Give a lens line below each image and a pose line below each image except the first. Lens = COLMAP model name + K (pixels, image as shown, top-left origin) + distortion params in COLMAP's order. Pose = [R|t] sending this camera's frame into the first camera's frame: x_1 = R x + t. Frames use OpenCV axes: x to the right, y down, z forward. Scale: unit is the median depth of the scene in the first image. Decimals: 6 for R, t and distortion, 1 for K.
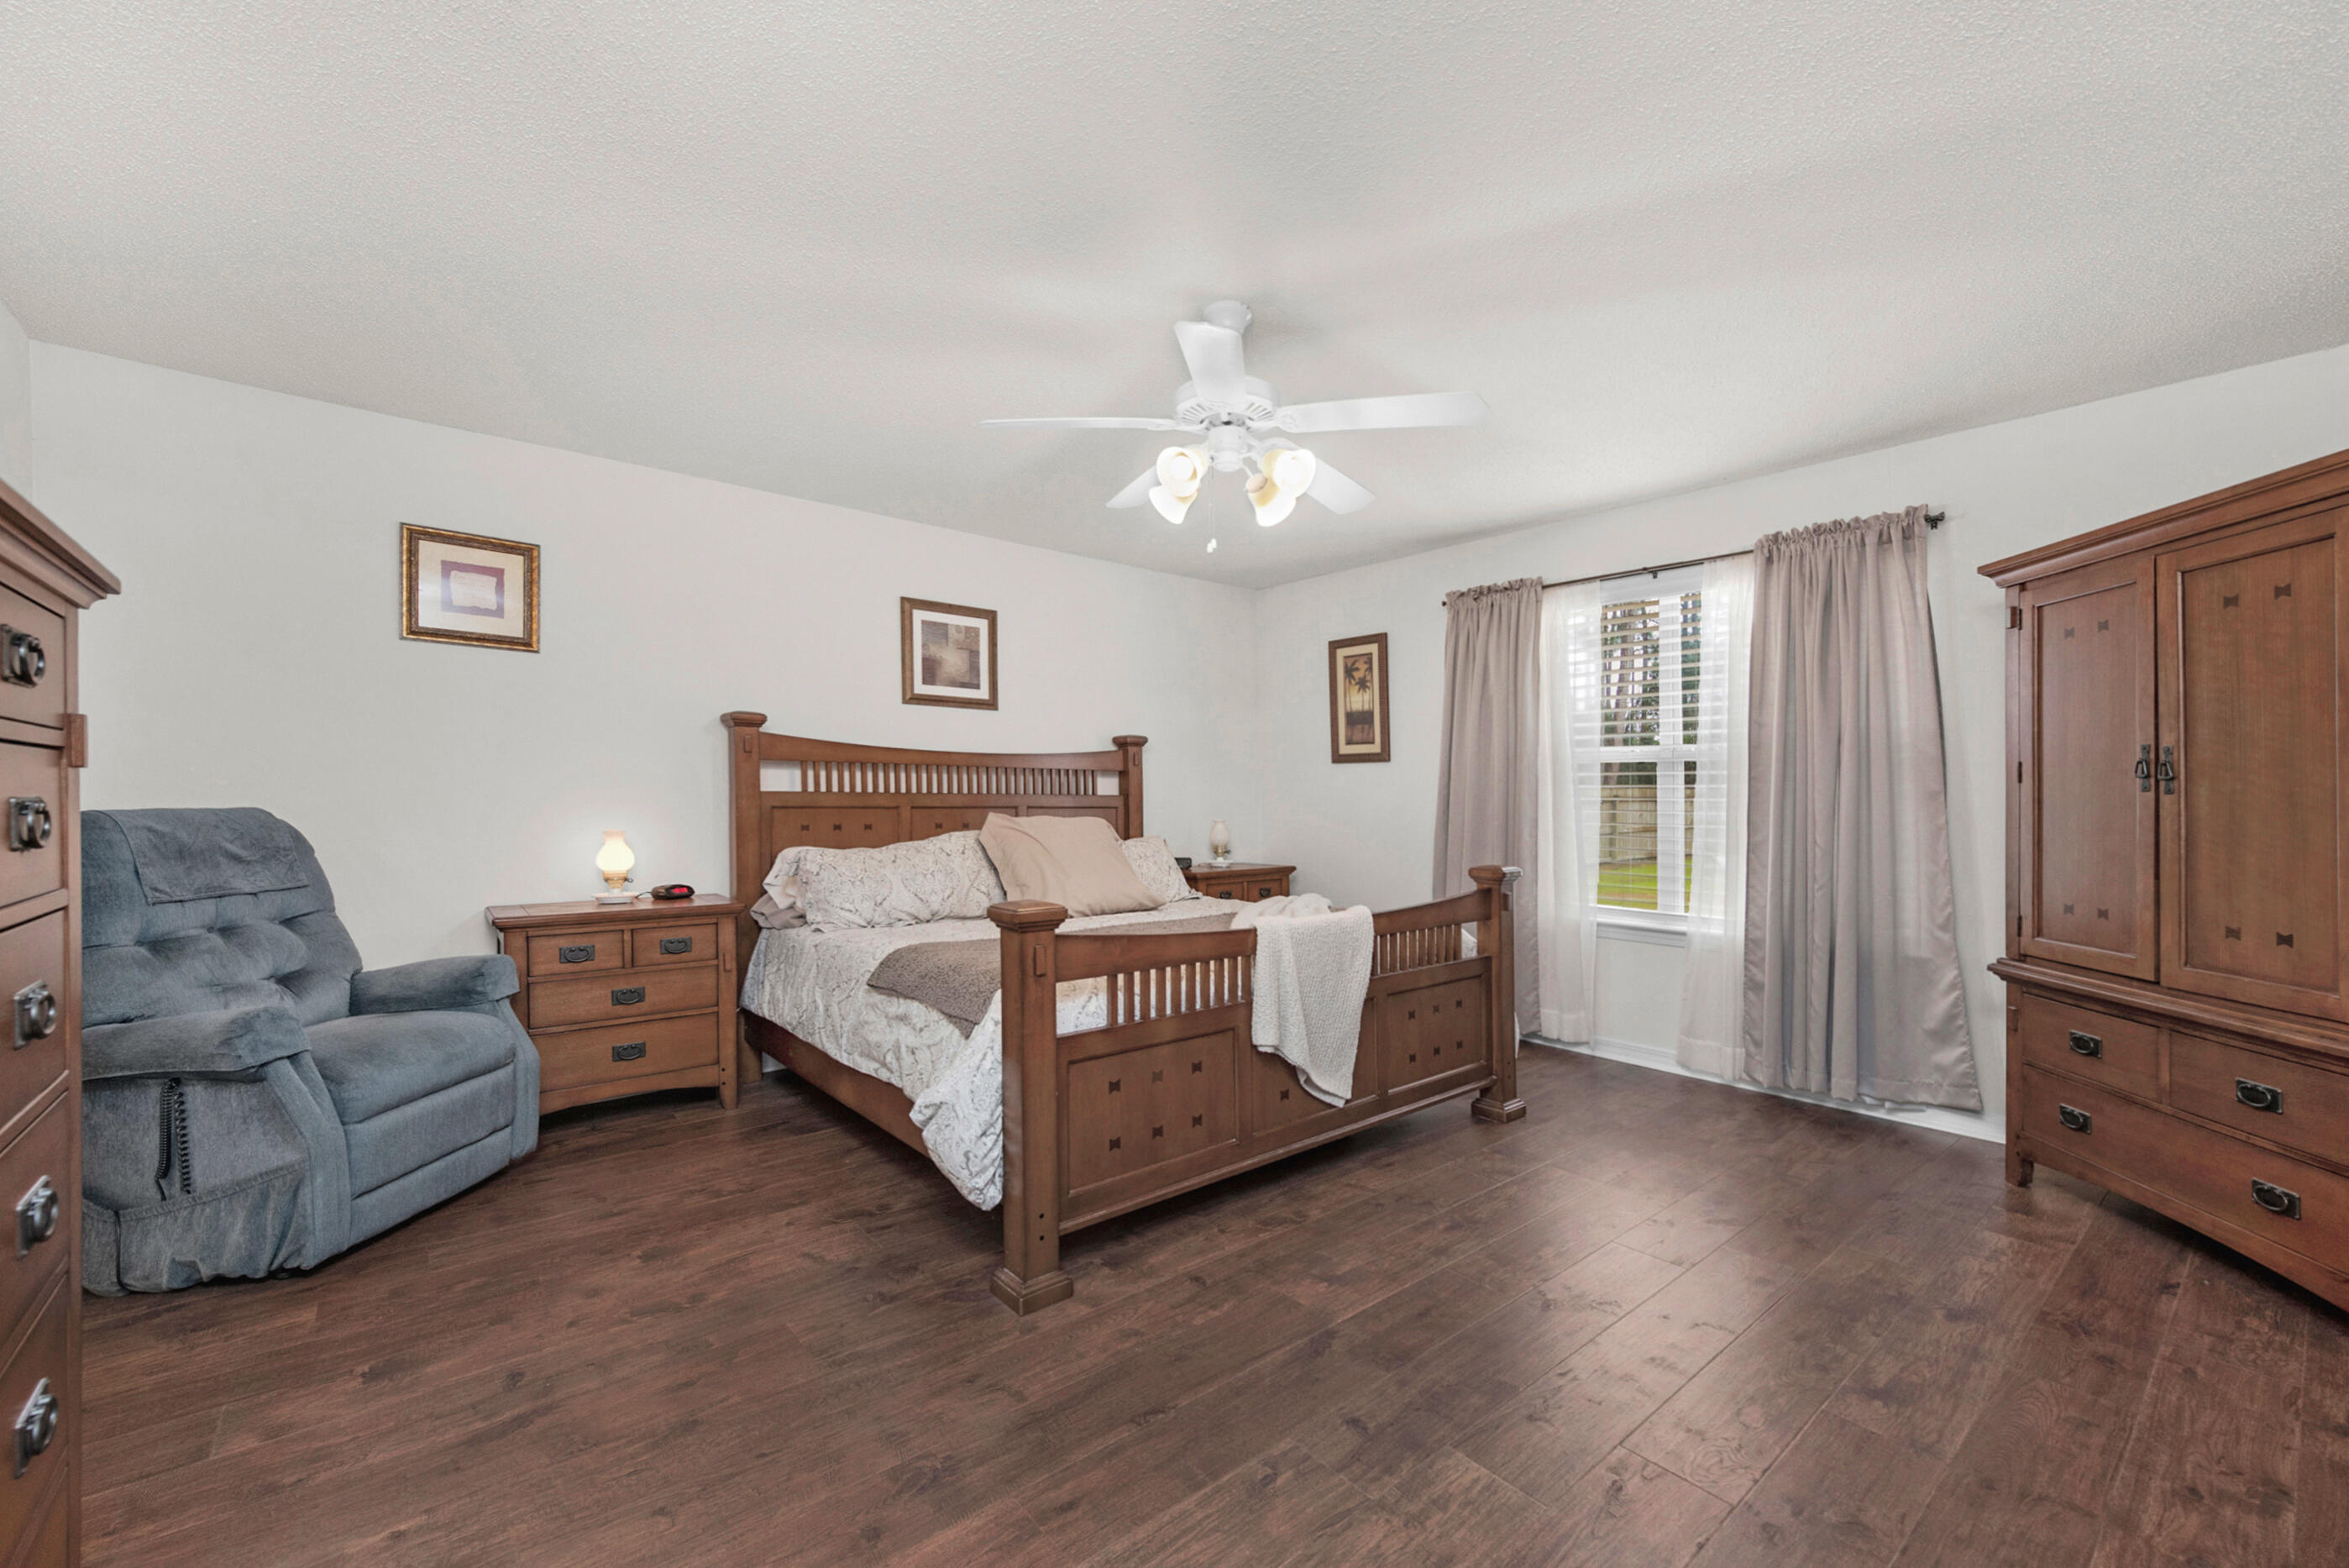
lens RADIAL K [[933.0, 0, 1189.9], [0, 933.0, 800.2], [0, 0, 1]] dist [-0.010308, -0.000127]
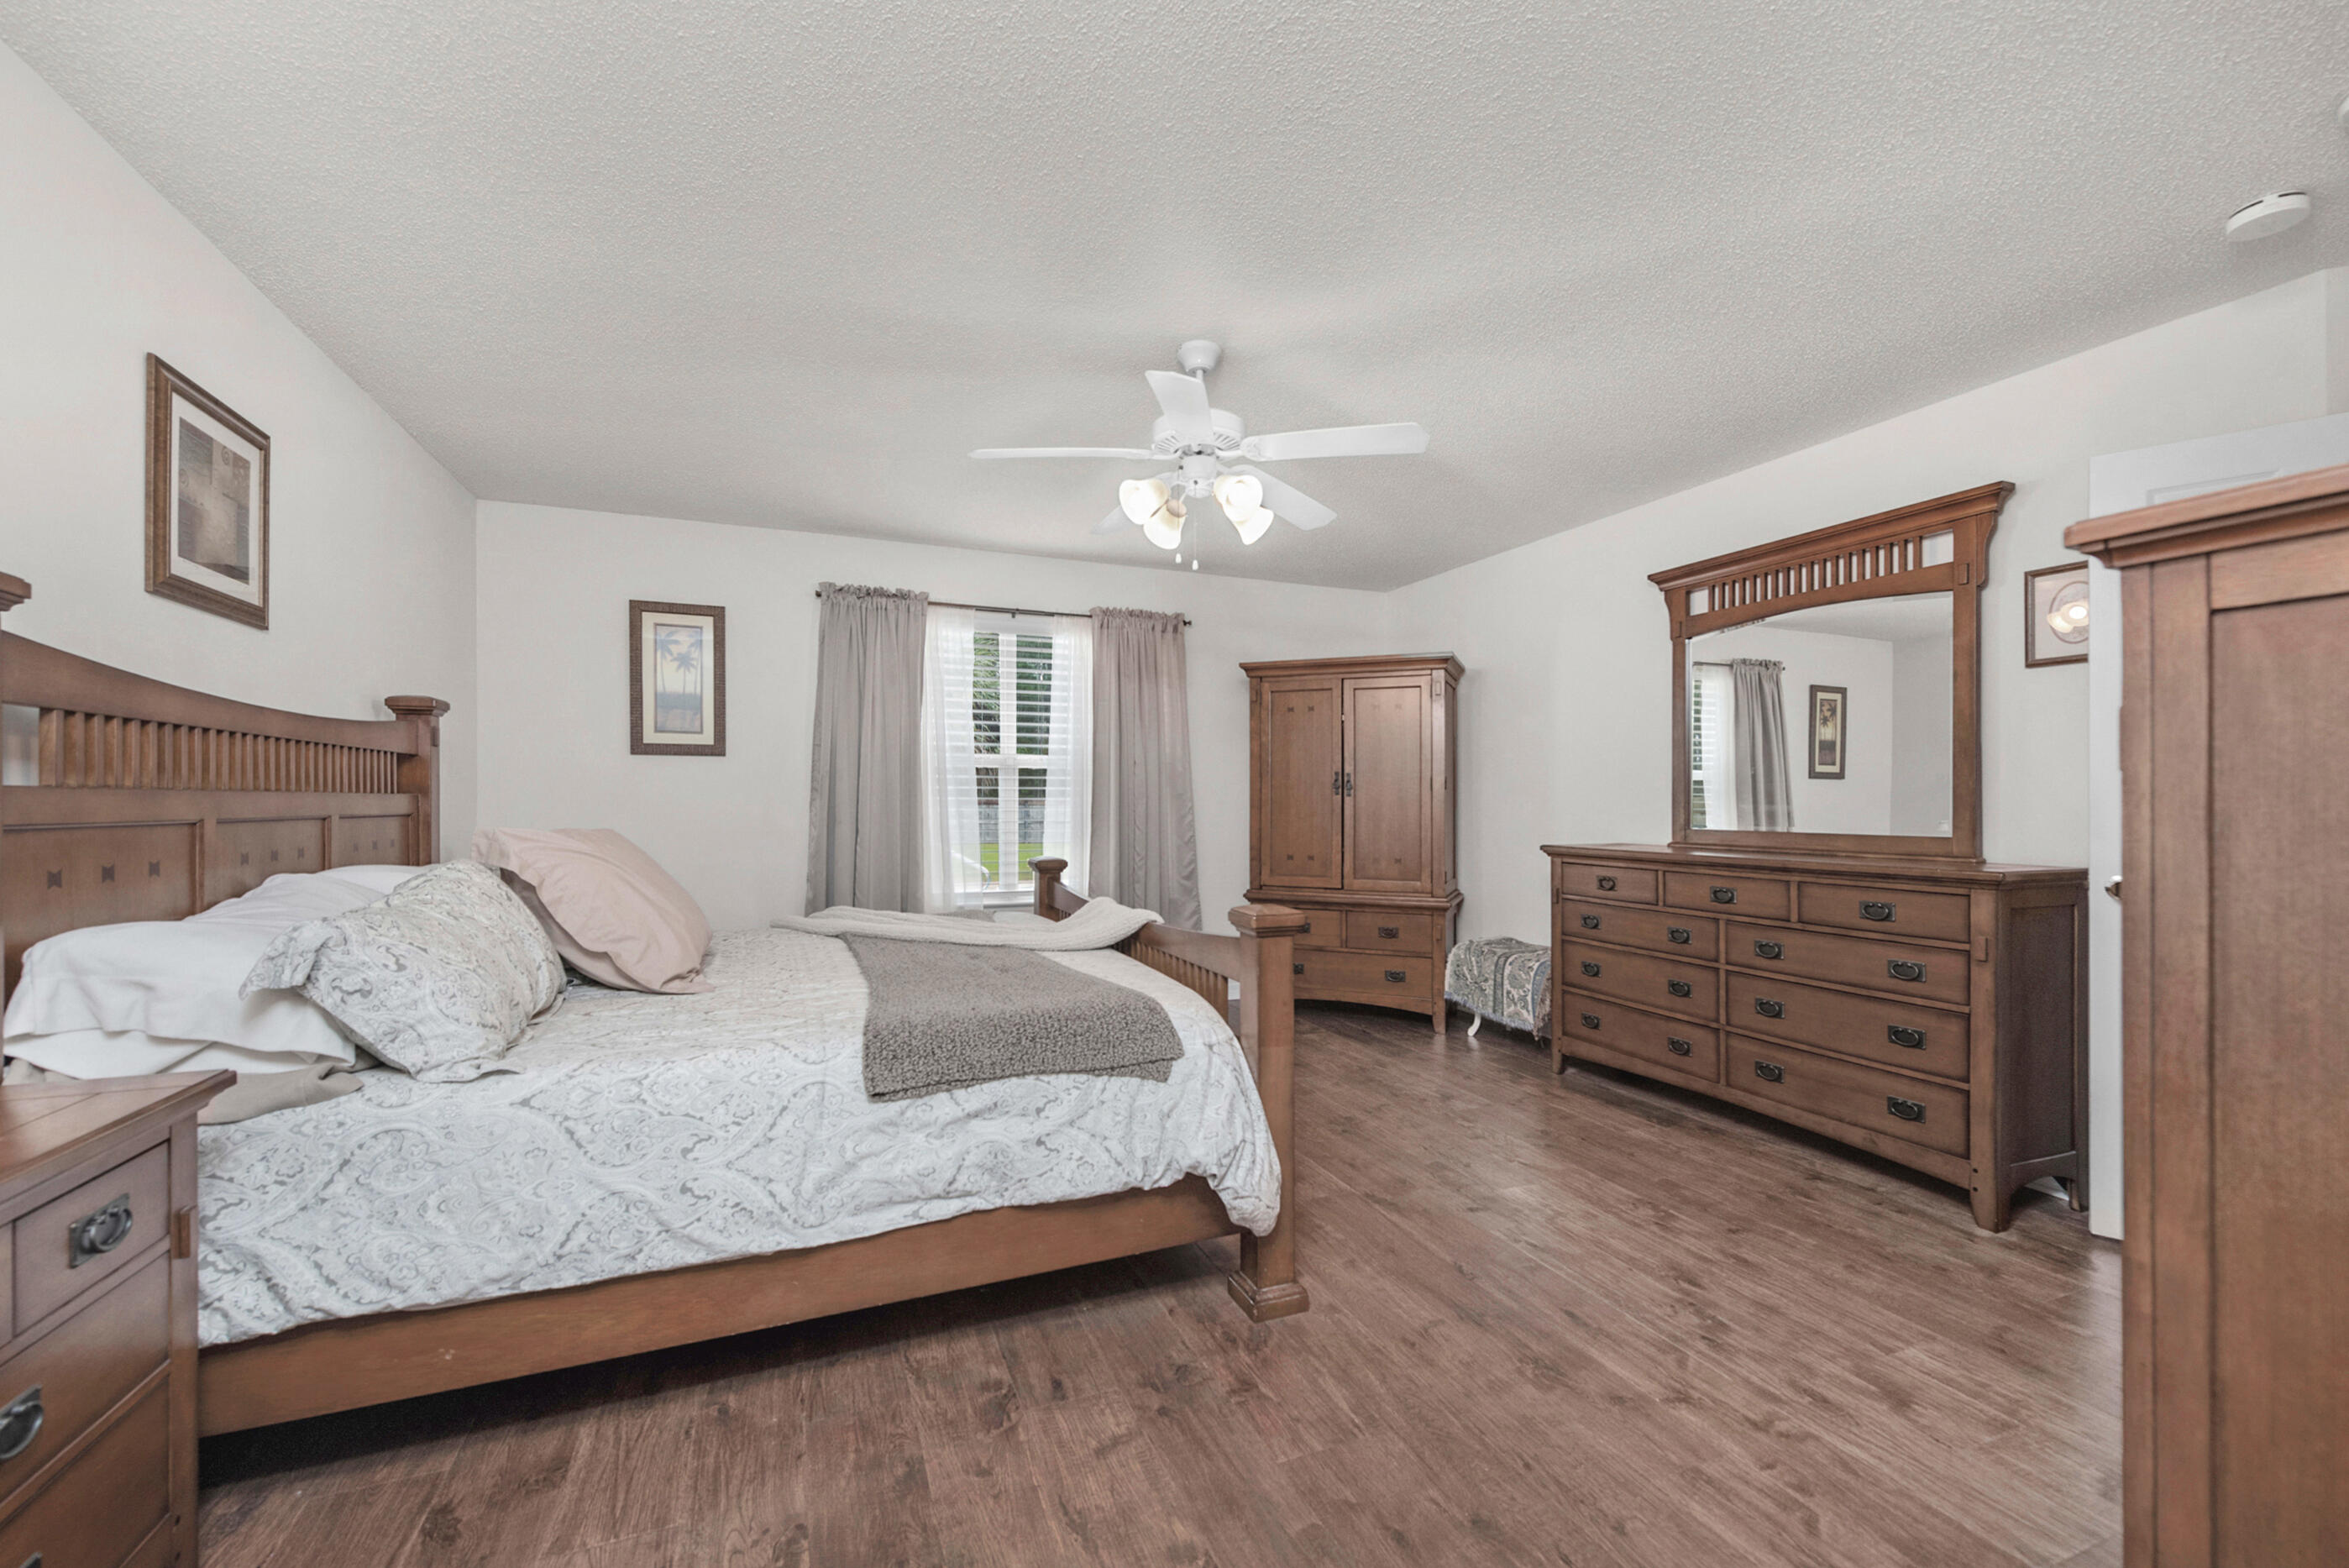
lens RADIAL K [[930.8, 0, 1177.3], [0, 930.8, 803.8], [0, 0, 1]] dist [0.001304, -0.000186]
pose [[0.326595, -0.008428, 0.945127, -0.727184], [0.003502, 0.999964, 0.007707, -0.003836], [-0.945158, 0.000793, 0.326613, 0.492642]]
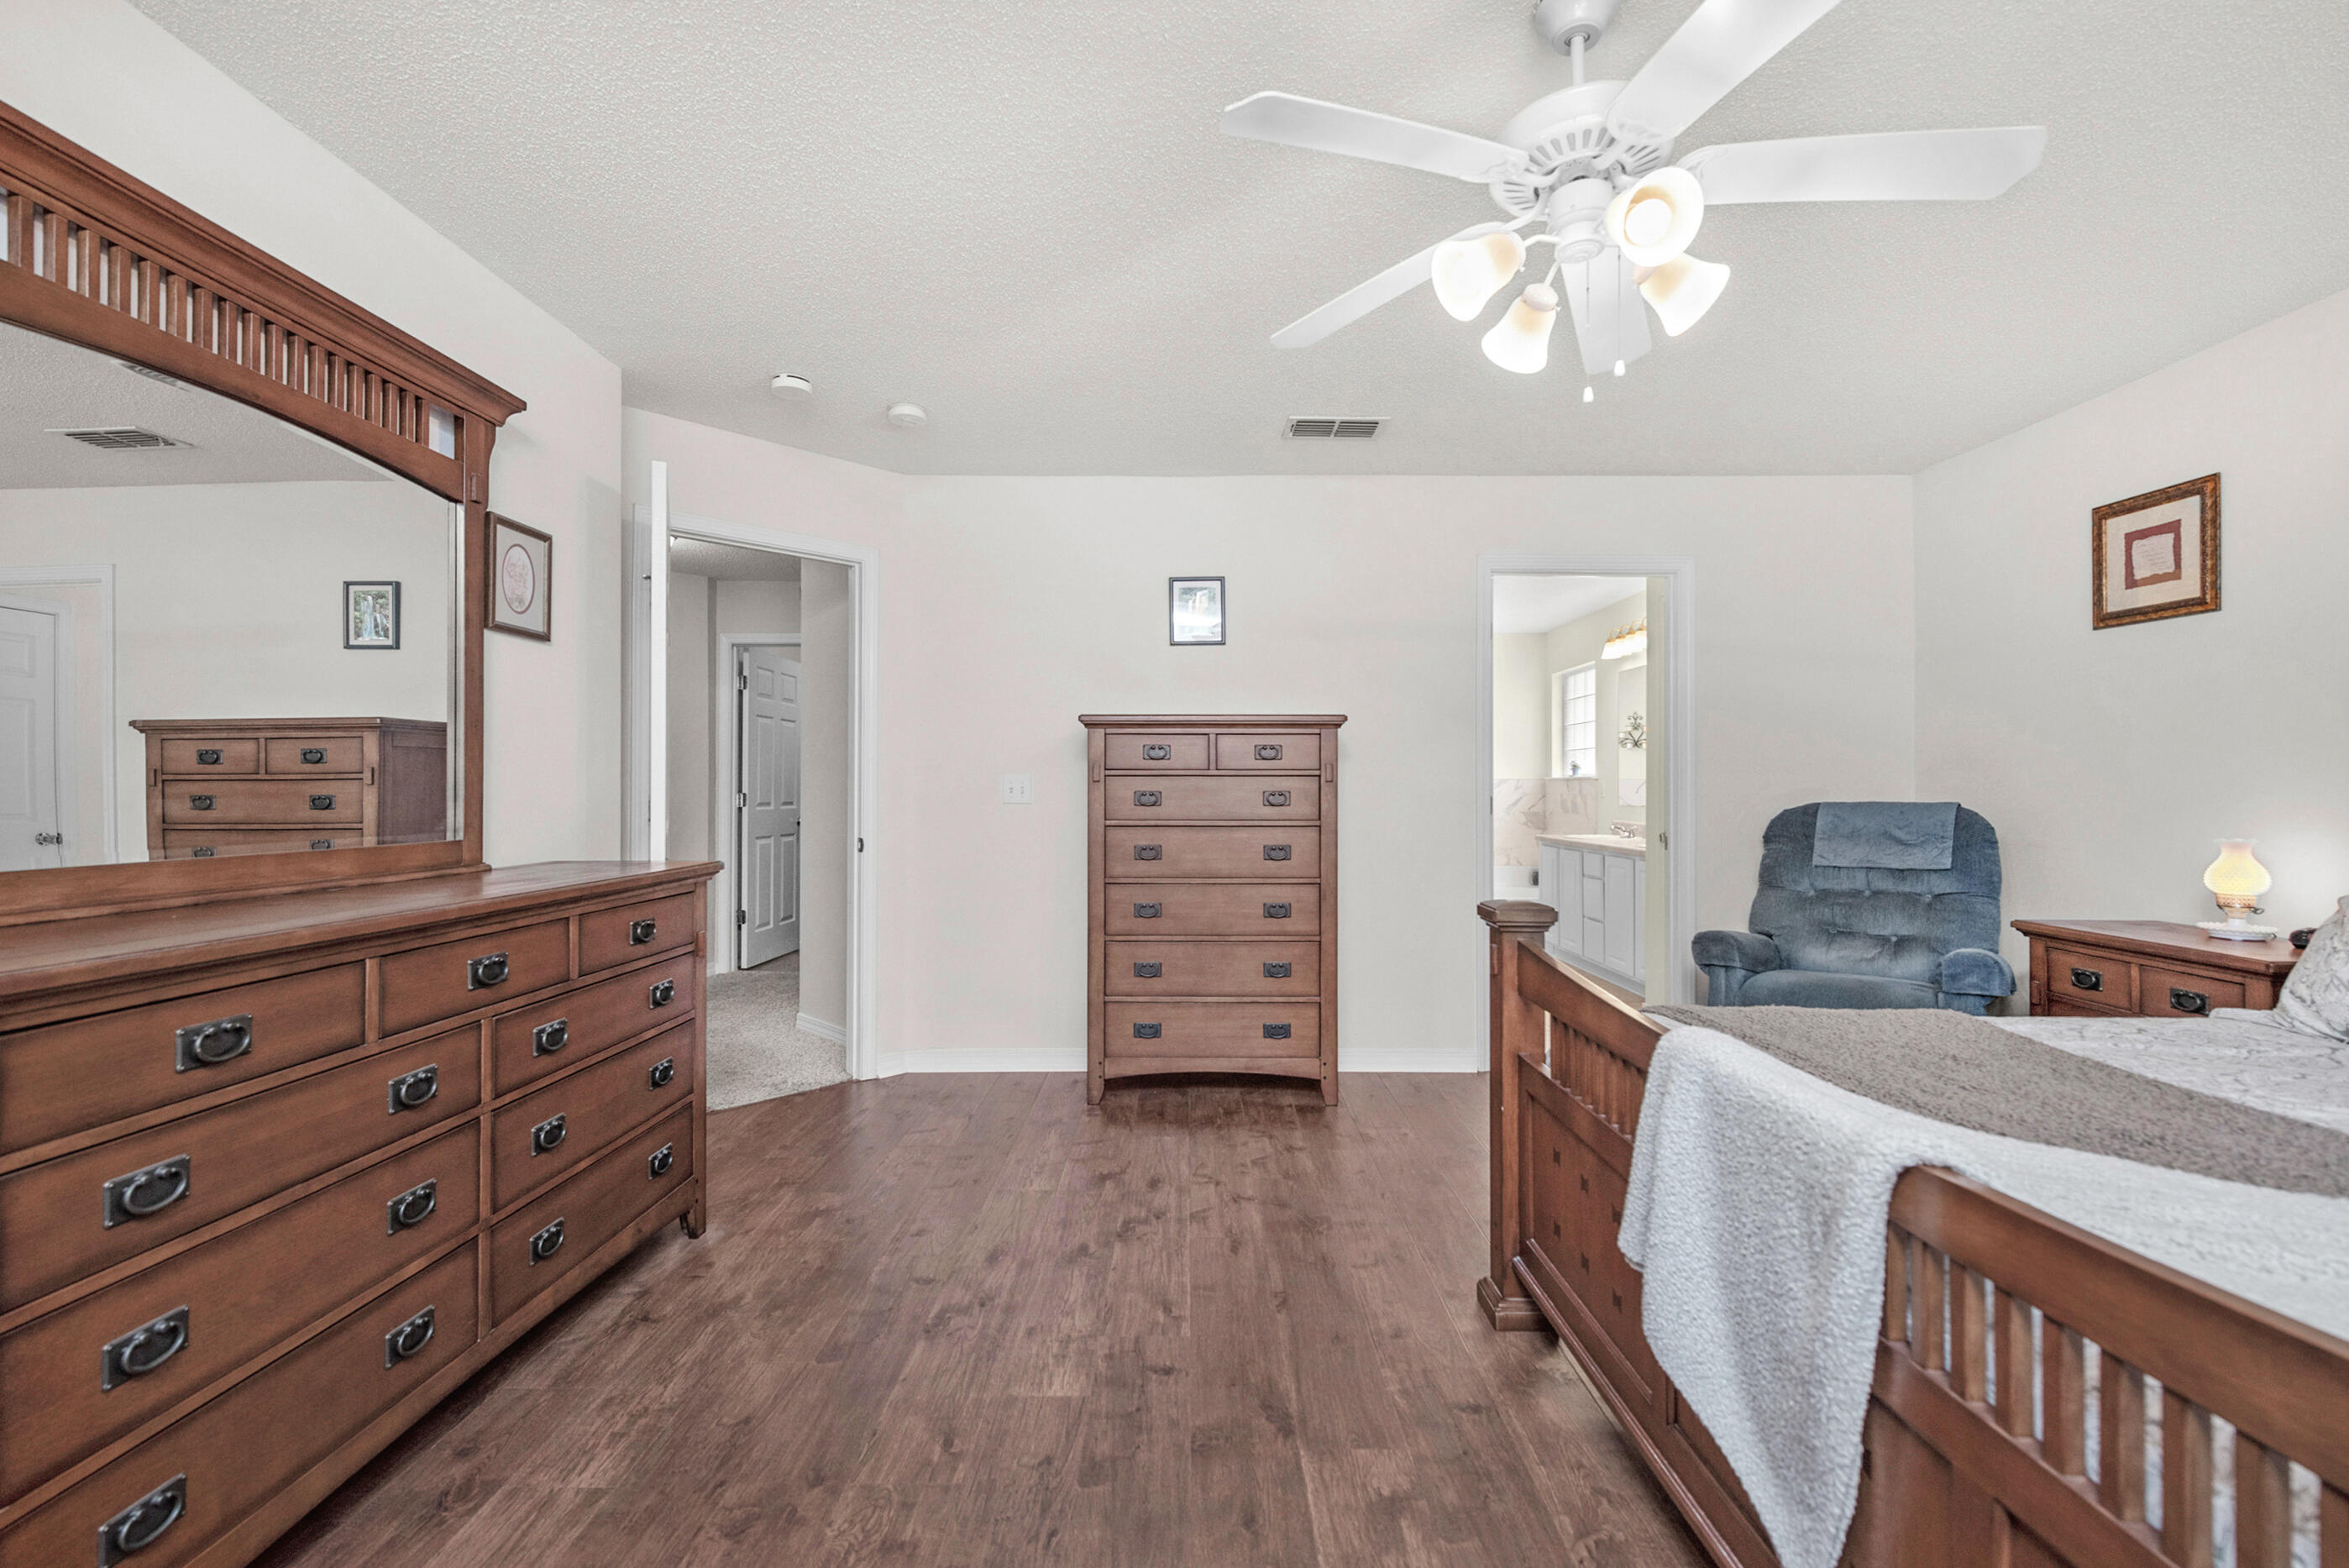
lens RADIAL K [[1035.4, 0, 1144.2], [0, 1035.4, 786.3], [0, 0, 1]] dist [-0.002780, -0.000314]
pose [[-0.678223, -0.007425, -0.734819, 0.554929], [-0.006348, 0.999971, -0.004245, -0.000228], [0.734829, 0.001786, -0.678250, 0.921248]]
